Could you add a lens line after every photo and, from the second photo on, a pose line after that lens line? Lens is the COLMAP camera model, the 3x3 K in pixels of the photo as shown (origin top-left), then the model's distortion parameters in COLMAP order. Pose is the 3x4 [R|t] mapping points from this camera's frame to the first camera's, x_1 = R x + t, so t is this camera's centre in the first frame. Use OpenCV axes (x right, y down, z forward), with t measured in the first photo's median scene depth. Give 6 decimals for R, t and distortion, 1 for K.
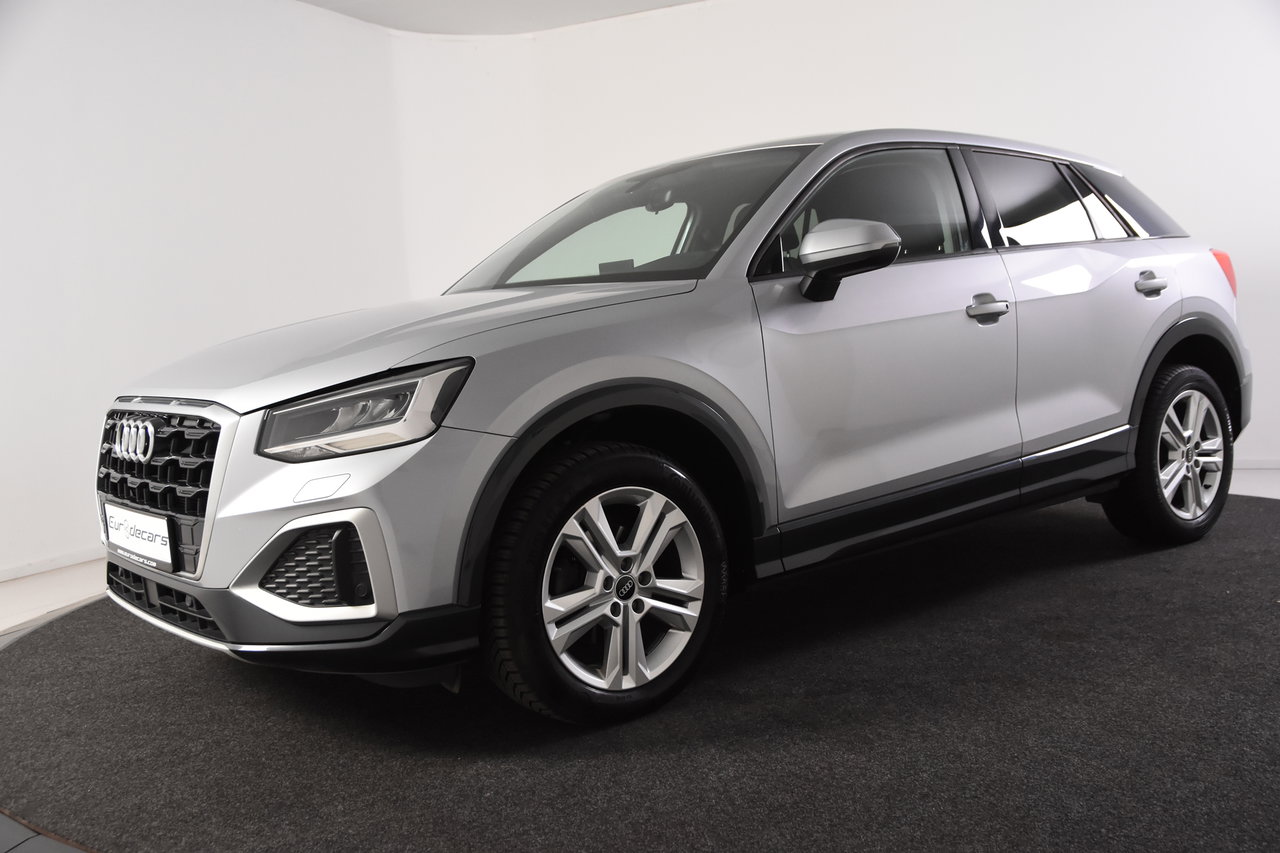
lens RADIAL K [[1240.8, 0, 640.9], [0, 1240.8, 438.5], [0, 0, 1]] dist [-0.011635, 0.000000]
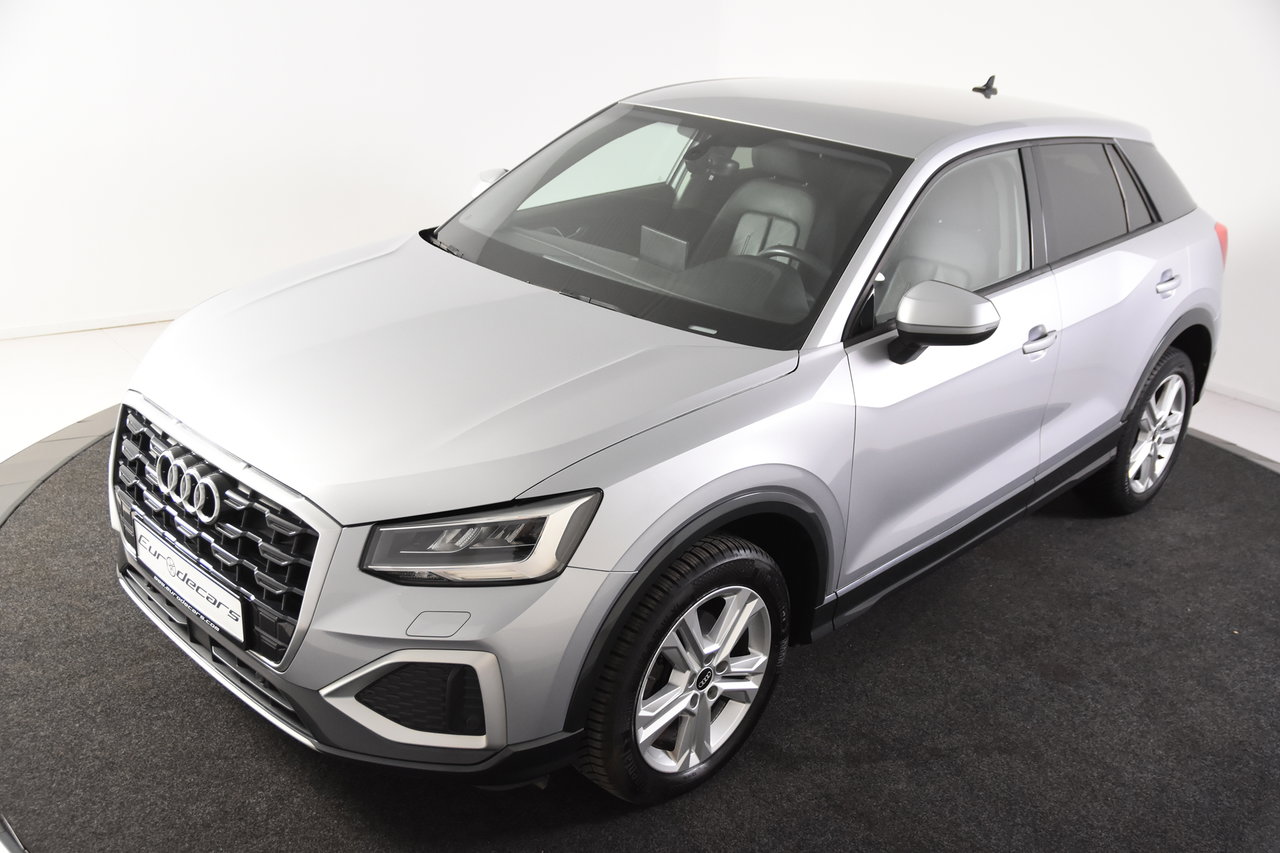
lens RADIAL K [[1240.8, 0, 645.5], [0, 1240.8, 434.3], [0, 0, 1]] dist [-0.011635, 0.000000]
pose [[0.982525, 0.075638, 0.170069, -0.247670], [-0.120551, 0.954768, 0.271818, -0.340653], [-0.141817, -0.287570, 0.947202, 0.105796]]
